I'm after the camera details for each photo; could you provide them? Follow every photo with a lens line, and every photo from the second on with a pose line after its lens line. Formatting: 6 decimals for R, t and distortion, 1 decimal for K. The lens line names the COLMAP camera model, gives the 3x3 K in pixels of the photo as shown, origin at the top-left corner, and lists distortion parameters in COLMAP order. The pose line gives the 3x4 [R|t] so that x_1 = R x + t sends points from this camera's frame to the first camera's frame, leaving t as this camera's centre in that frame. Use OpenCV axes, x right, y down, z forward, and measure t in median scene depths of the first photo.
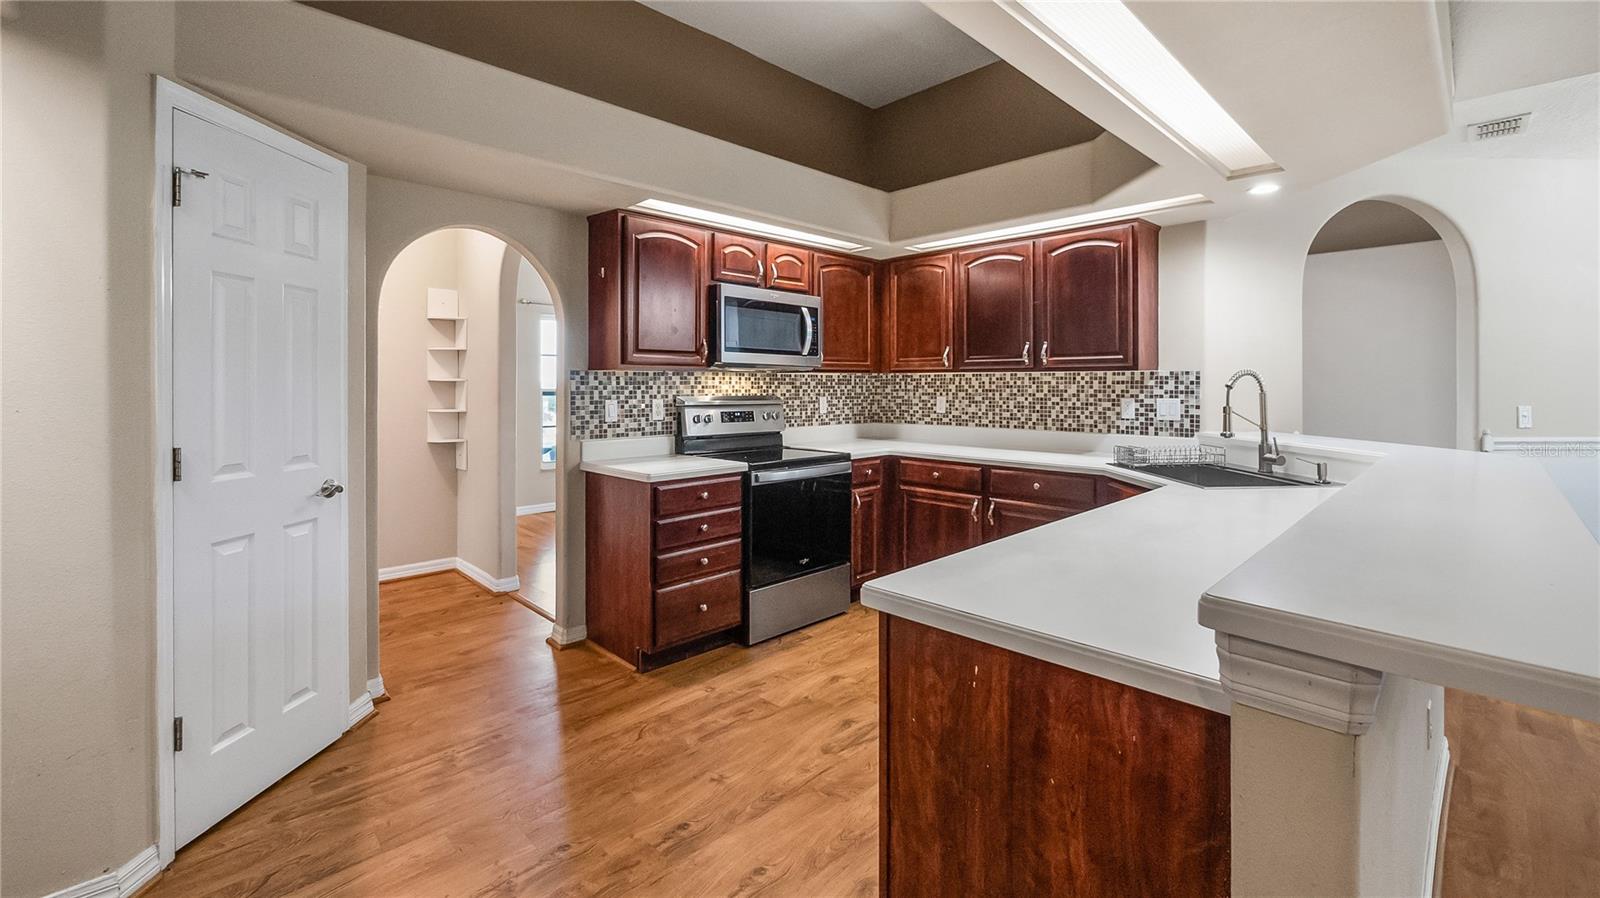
lens RADIAL K [[672.9, 0, 809.5], [0, 672.9, 386.3], [0, 0, 1]] dist [-0.011082, 0.000193]
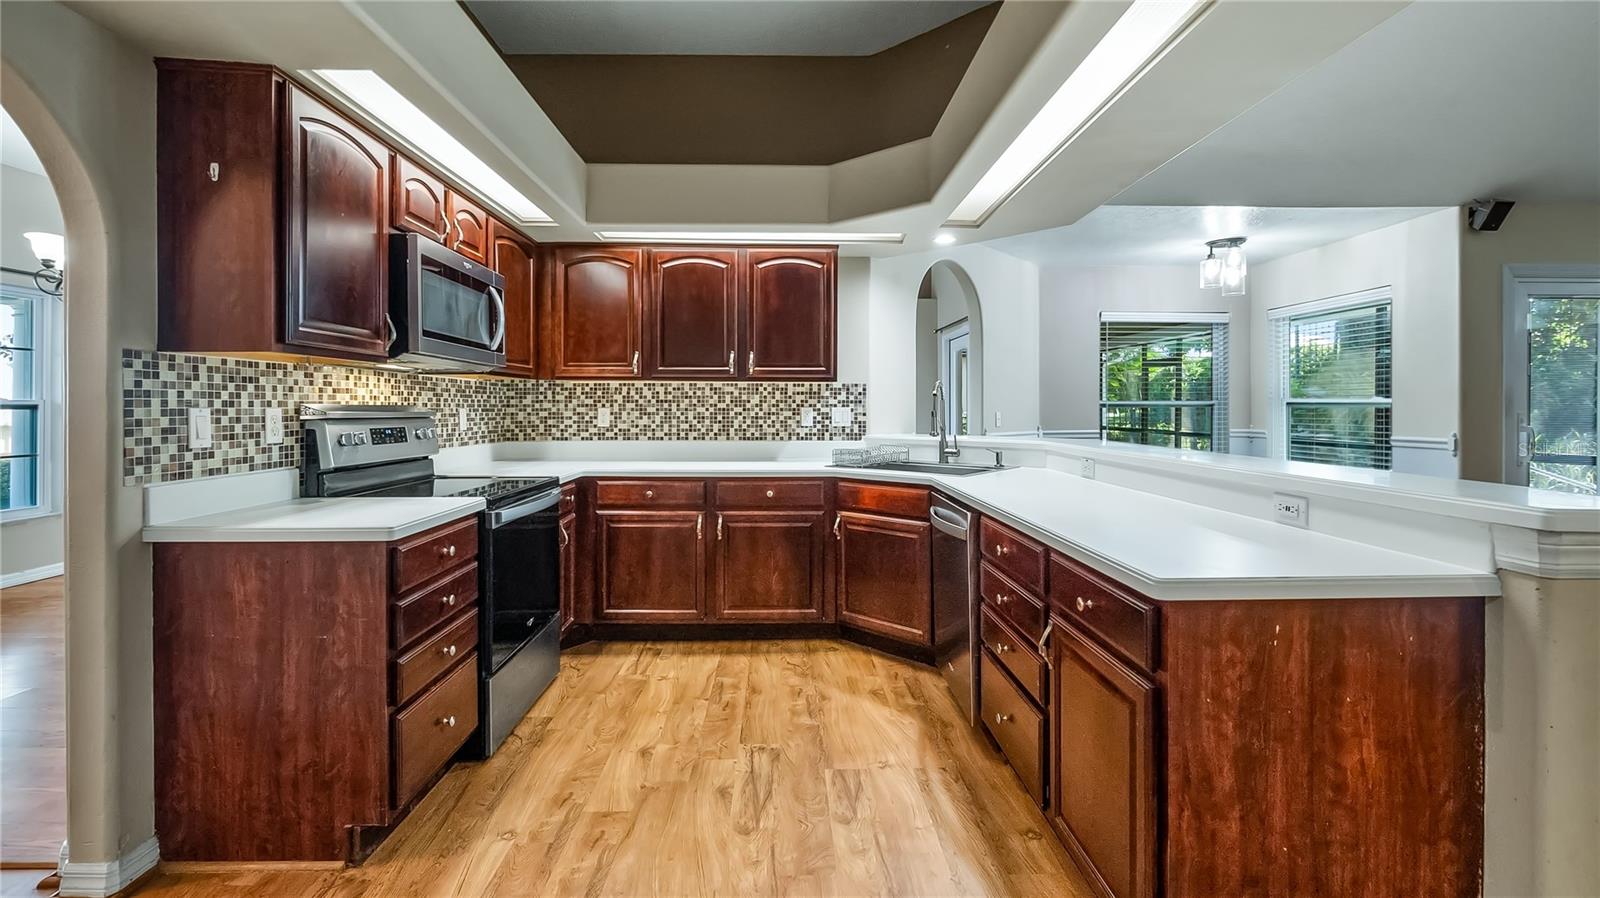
lens RADIAL K [[671.2, 0, 806.9], [0, 671.2, 409.0], [0, 0, 1]] dist [-0.005243, 0.000157]
pose [[0.685783, -0.000814, 0.727805, -0.335176], [-0.000129, 0.999999, 0.001240, 0.019318], [-0.727806, -0.000944, 0.685783, 0.252568]]
